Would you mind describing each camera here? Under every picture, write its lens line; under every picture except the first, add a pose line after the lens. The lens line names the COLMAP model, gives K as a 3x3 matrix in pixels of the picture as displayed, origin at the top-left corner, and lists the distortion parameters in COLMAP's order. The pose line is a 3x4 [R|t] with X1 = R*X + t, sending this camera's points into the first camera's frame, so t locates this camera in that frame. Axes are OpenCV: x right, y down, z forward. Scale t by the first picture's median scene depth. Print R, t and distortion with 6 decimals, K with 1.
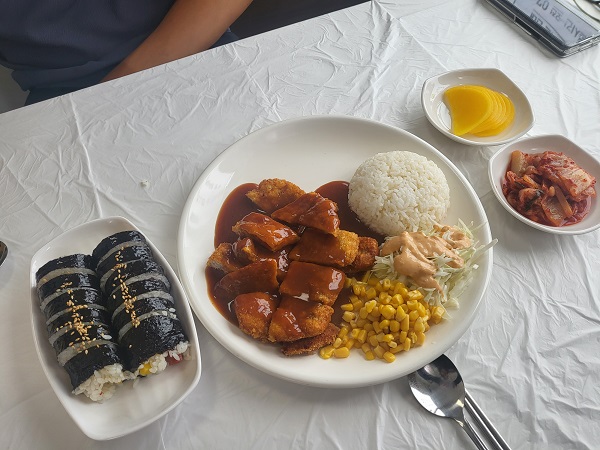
lens RADIAL K [[465.0, 0, 300.0], [0, 465.0, 225.0], [0, 0, 1]] dist [-0.049610, 0.072485]
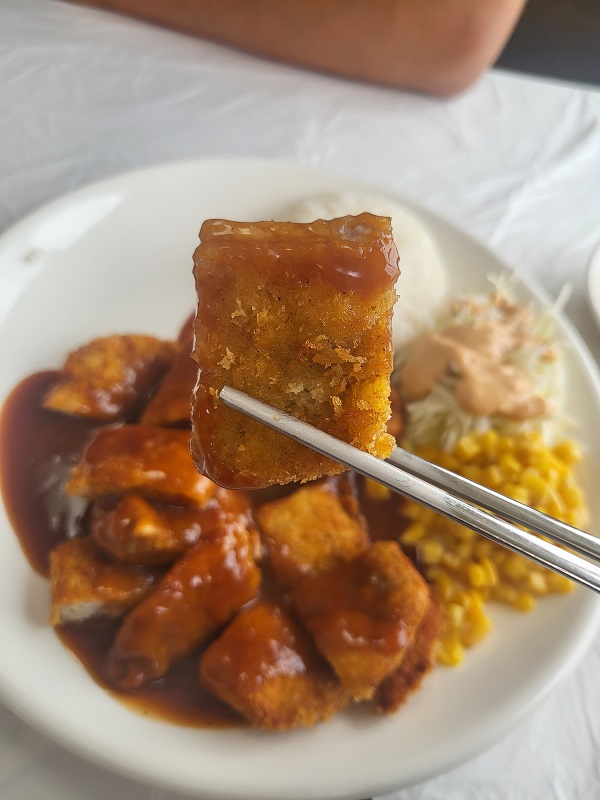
lens RADIAL K [[620.0, 0, 300.0], [0, 620.0, 400.0], [0, 0, 1]] dist [-0.049610, 0.072485]
pose [[0.892147, 0.442890, -0.089006, 0.145925], [-0.446125, 0.894760, -0.019425, 0.014064], [0.071036, 0.057038, 0.995842, 0.446182]]
